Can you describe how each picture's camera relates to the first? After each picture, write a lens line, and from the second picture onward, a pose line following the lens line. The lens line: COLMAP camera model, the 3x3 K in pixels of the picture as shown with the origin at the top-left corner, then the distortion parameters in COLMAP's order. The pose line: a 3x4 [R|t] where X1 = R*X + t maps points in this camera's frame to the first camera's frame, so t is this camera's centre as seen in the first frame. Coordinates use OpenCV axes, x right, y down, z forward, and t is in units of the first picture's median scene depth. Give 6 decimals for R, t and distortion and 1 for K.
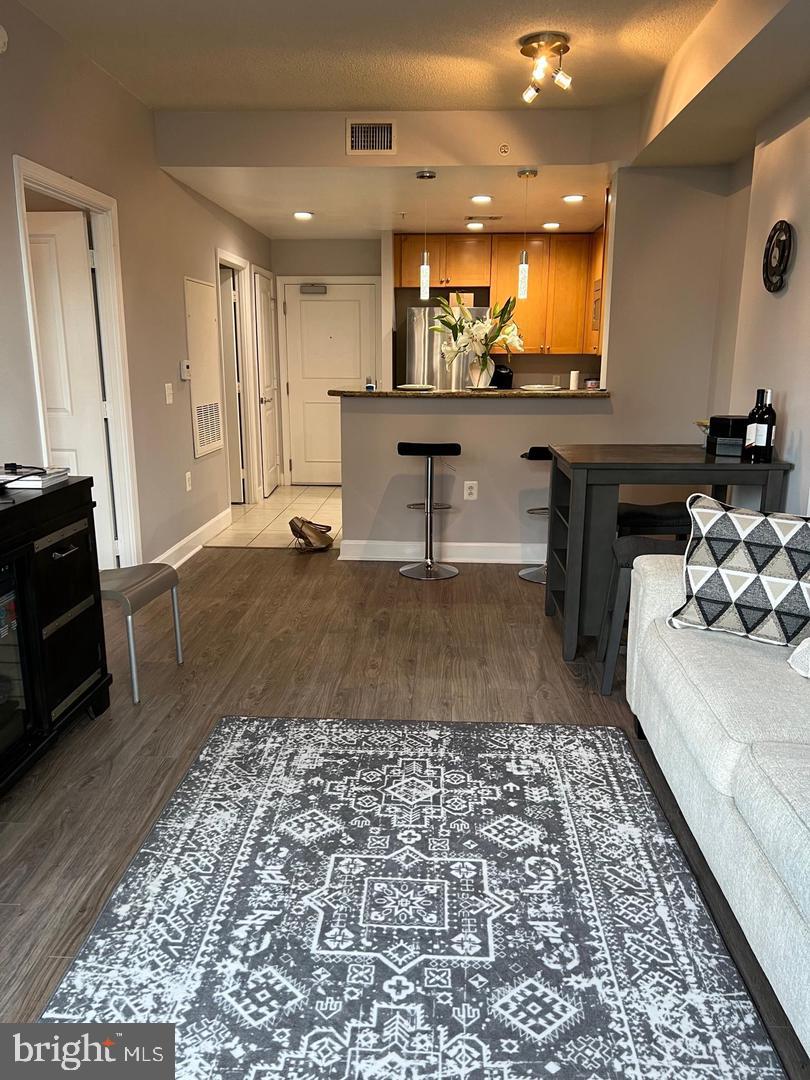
lens RADIAL K [[824.7, 0, 397.0], [0, 824.7, 548.5], [0, 0, 1]] dist [0.046386, -0.053403]
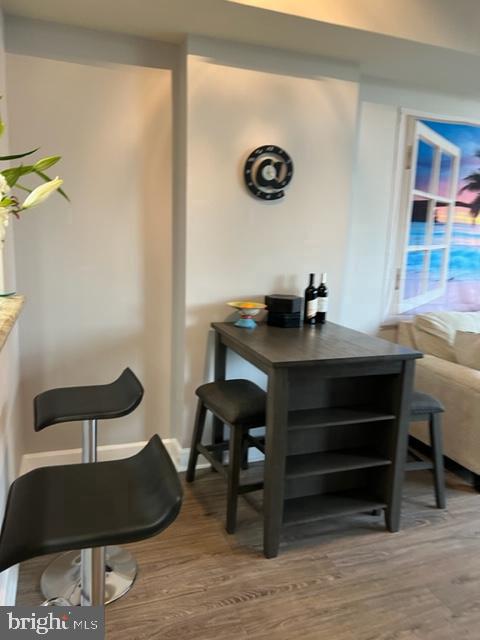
lens RADIAL K [[488.7, 0, 240.6], [0, 488.7, 321.3], [0, 0, 1]] dist [0.046386, -0.053403]
pose [[-0.396896, -0.178084, 0.900422, -0.123430], [0.177118, 0.947700, 0.265507, -0.165662], [-0.900612, 0.264860, -0.344597, 0.659866]]
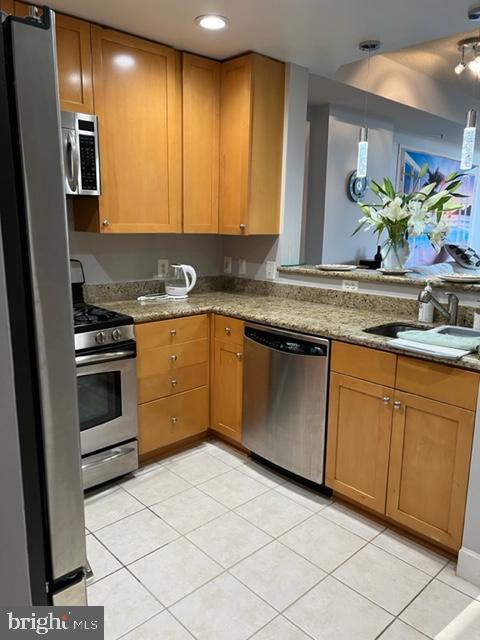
lens RADIAL K [[488.7, 0, 239.7], [0, 488.7, 321.2], [0, 0, 1]] dist [0.046386, -0.053403]
pose [[-0.727734, -0.143090, 0.670768, -0.106165], [0.149730, 0.921260, 0.358972, -0.255321], [-0.669317, 0.361670, -0.649007, 1.038260]]
